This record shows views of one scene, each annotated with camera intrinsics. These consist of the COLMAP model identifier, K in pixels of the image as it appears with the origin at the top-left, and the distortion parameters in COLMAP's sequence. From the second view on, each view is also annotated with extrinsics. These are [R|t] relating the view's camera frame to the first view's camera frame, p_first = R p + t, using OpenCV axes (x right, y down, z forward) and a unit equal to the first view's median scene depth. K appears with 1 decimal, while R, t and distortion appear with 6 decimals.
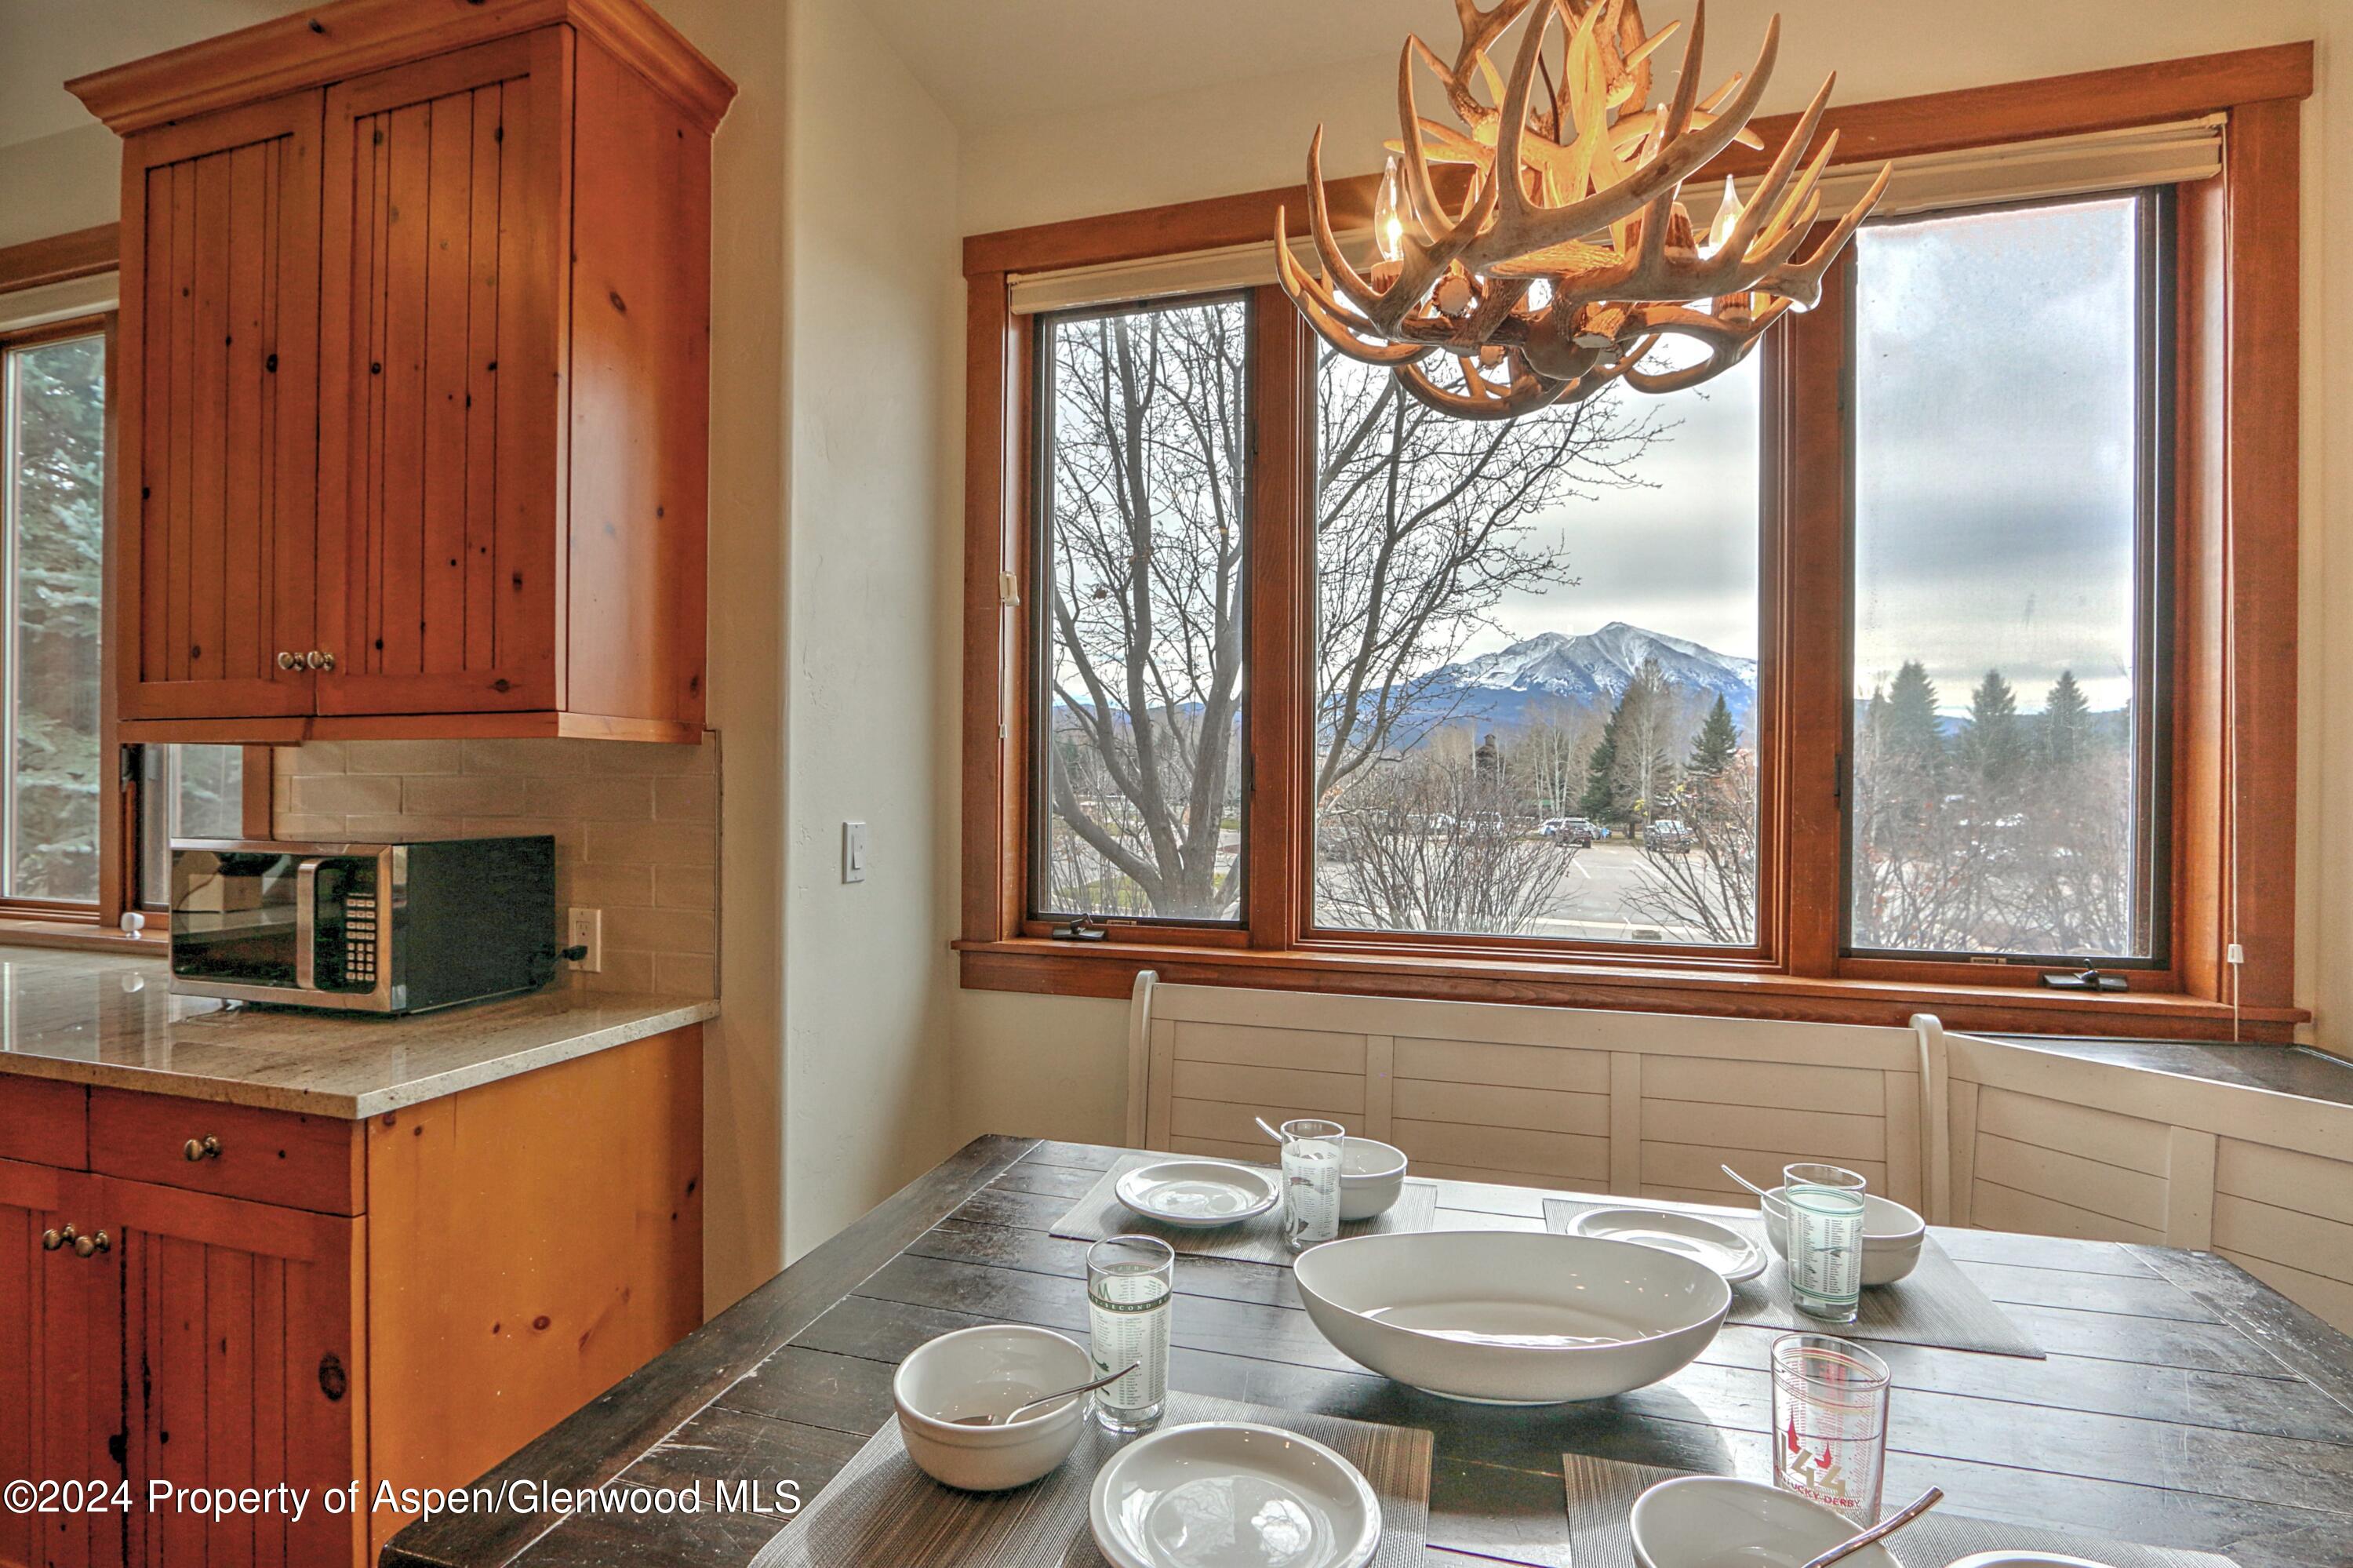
lens RADIAL K [[1107.3, 0, 1177.1], [0, 1107.3, 790.8], [0, 0, 1]] dist [-0.020582, 0.006441]
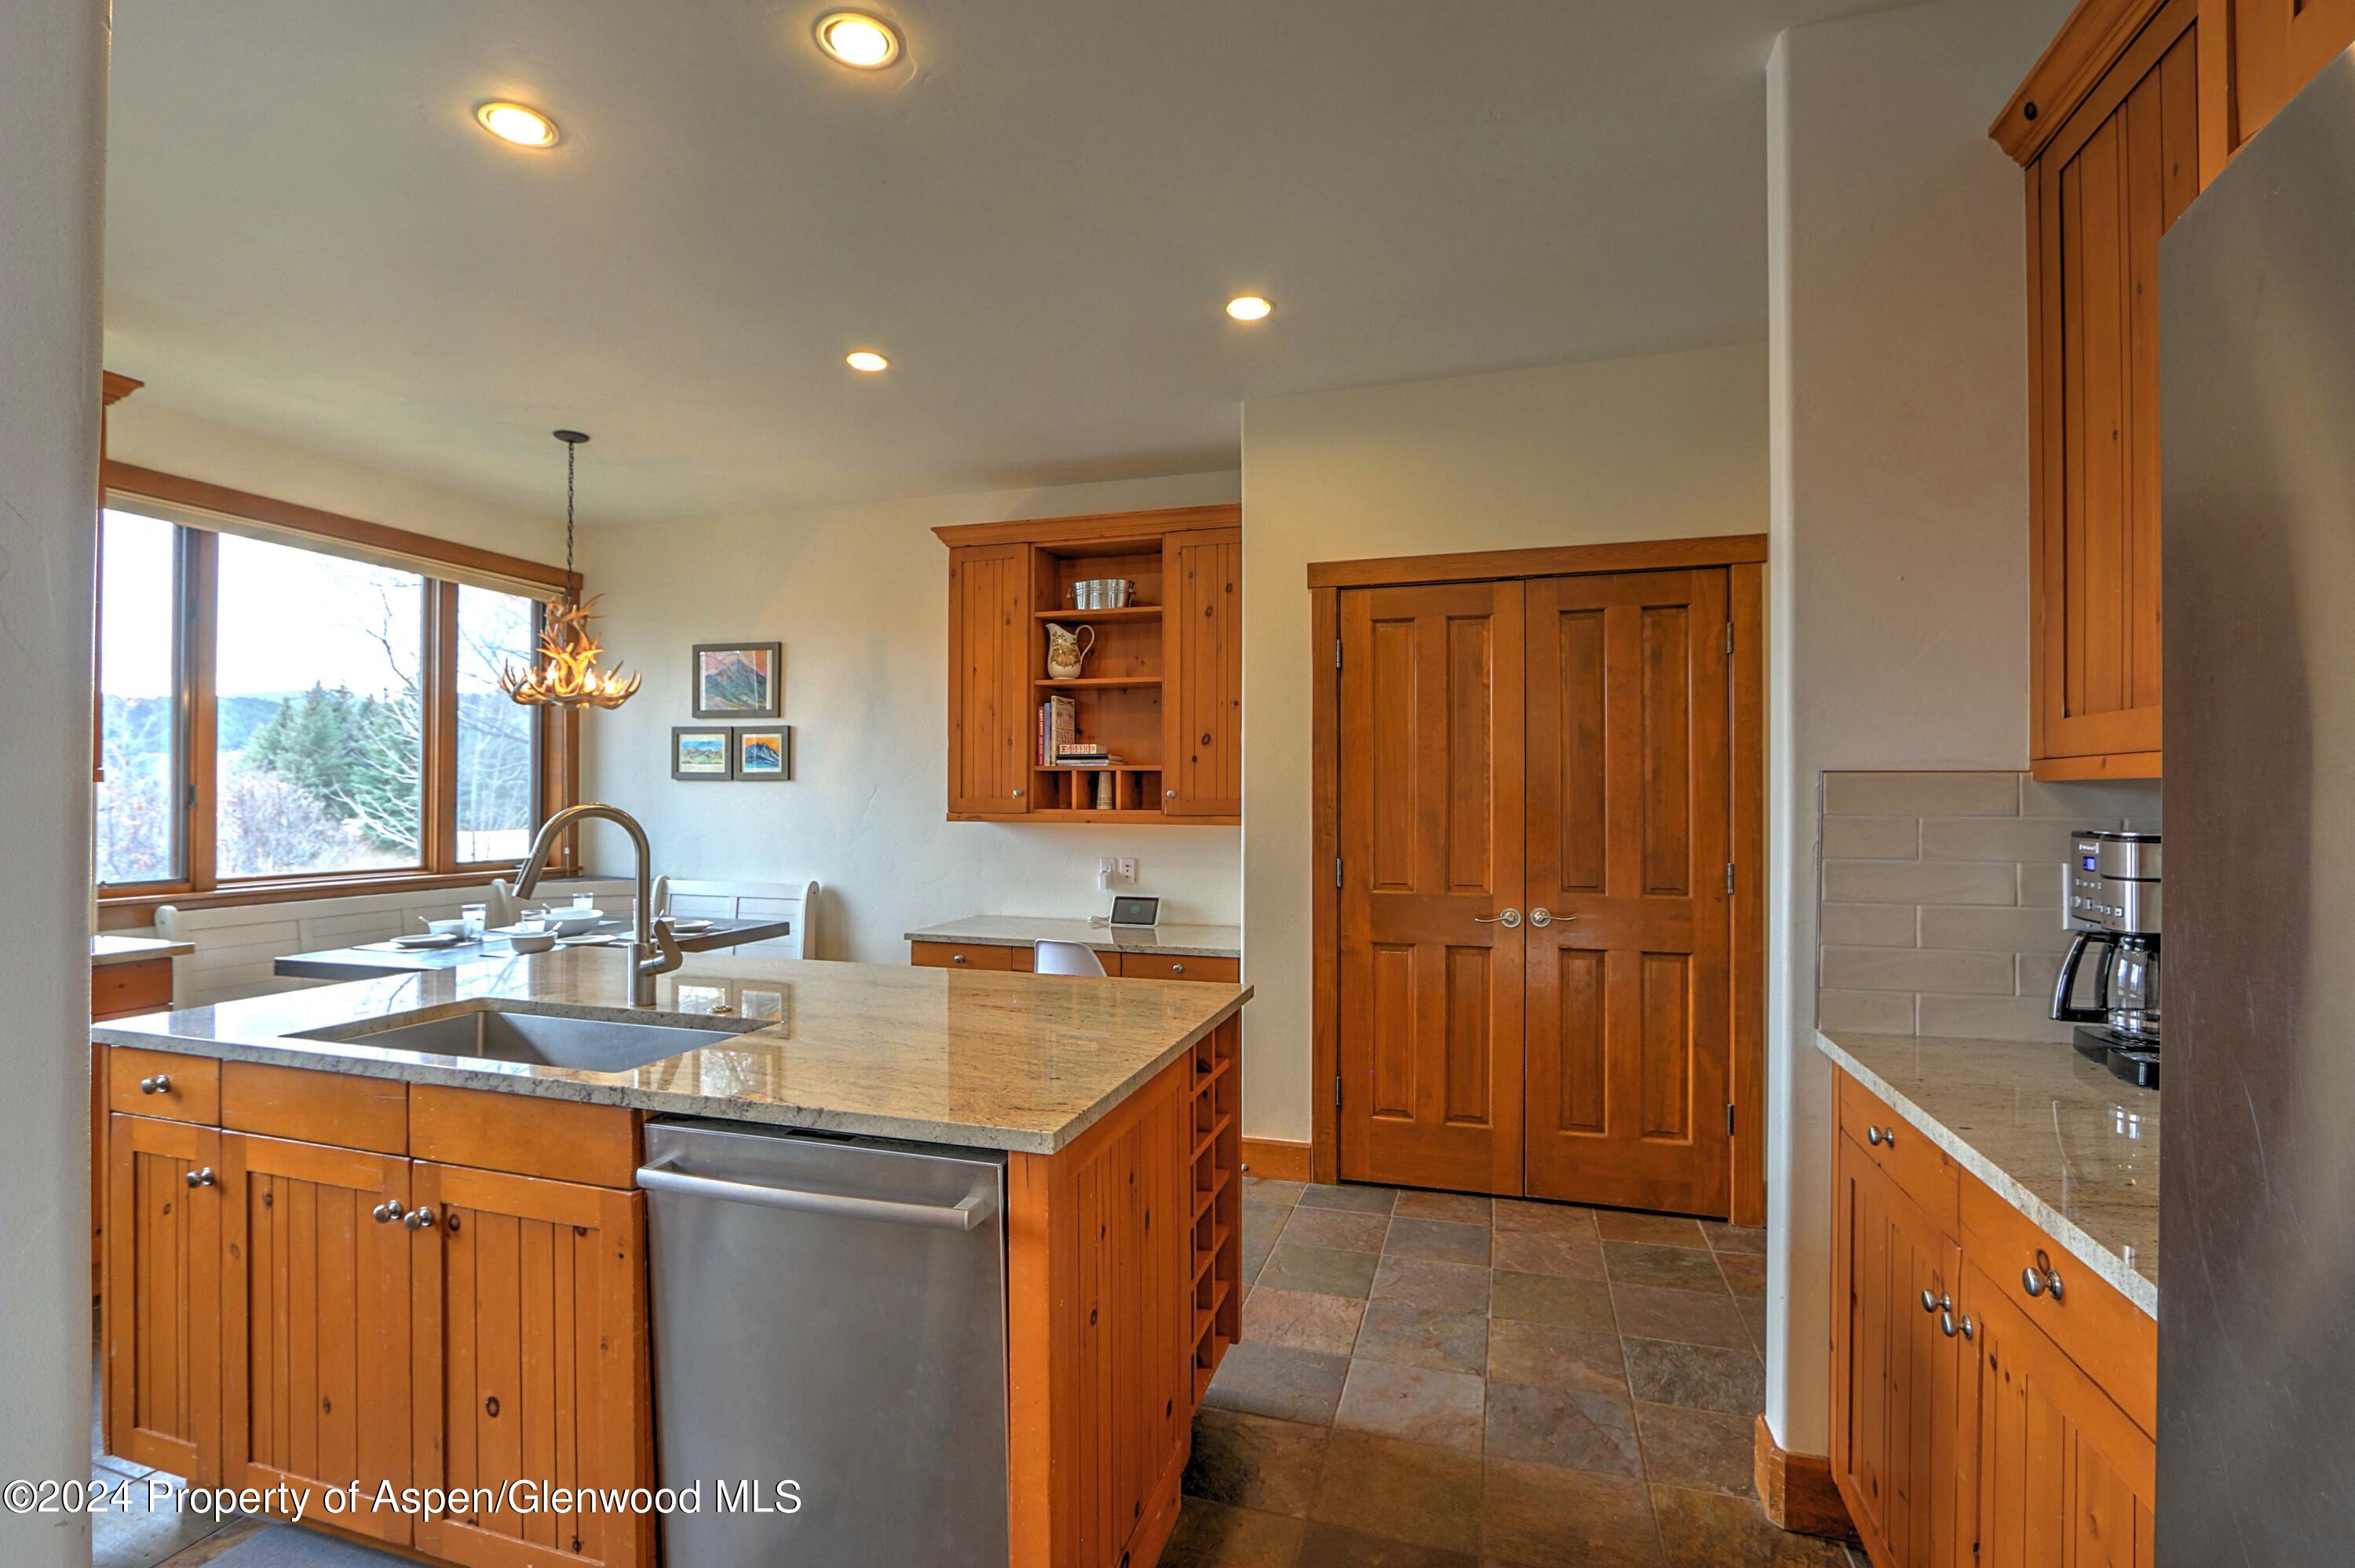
lens RADIAL K [[1108.0, 0, 1165.8], [0, 1108.0, 790.3], [0, 0, 1]] dist [-0.020582, 0.006441]
pose [[0.007276, -0.001200, 0.999973, -2.227754], [-0.001801, 0.999998, 0.001213, -0.037671], [-0.999972, -0.001810, 0.007274, -0.782672]]
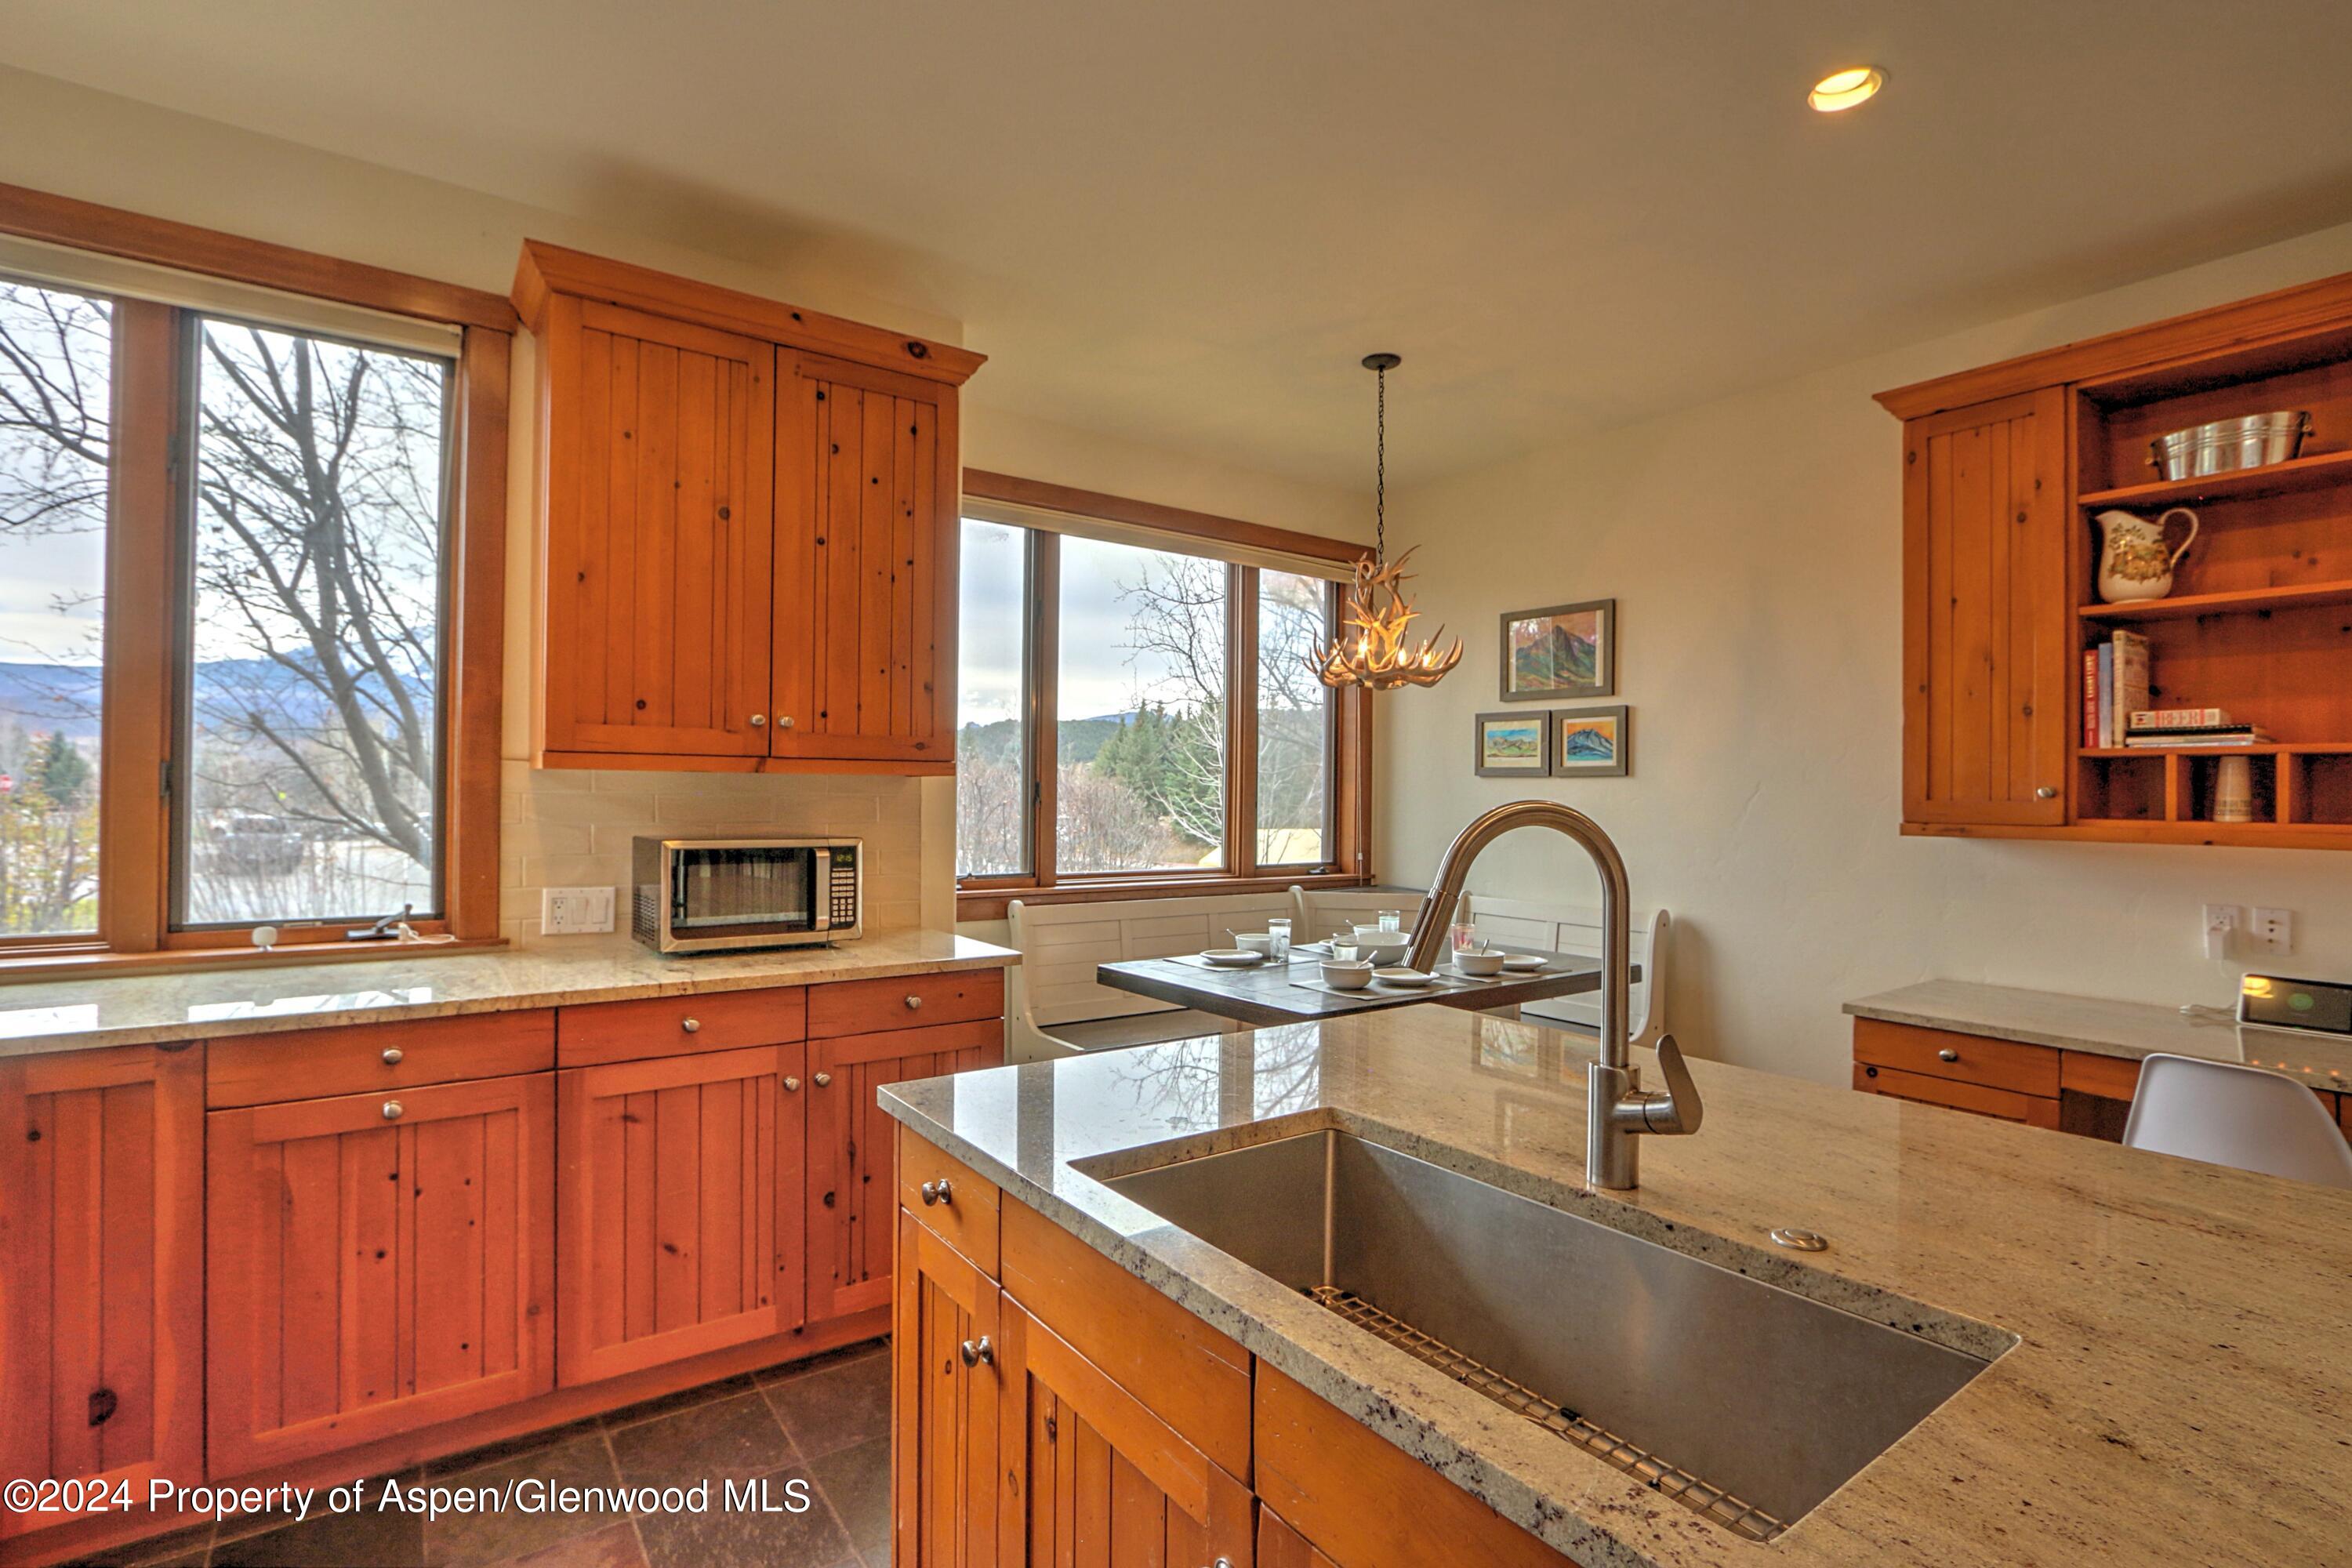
lens RADIAL K [[1106.8, 0, 1154.8], [0, 1106.8, 783.3], [0, 0, 1]] dist [-0.020582, 0.006441]
pose [[0.609183, 0.008293, 0.792987, -1.659363], [-0.005104, 0.999966, -0.006536, -0.024222], [-0.793014, -0.000066, 0.609204, -0.354941]]
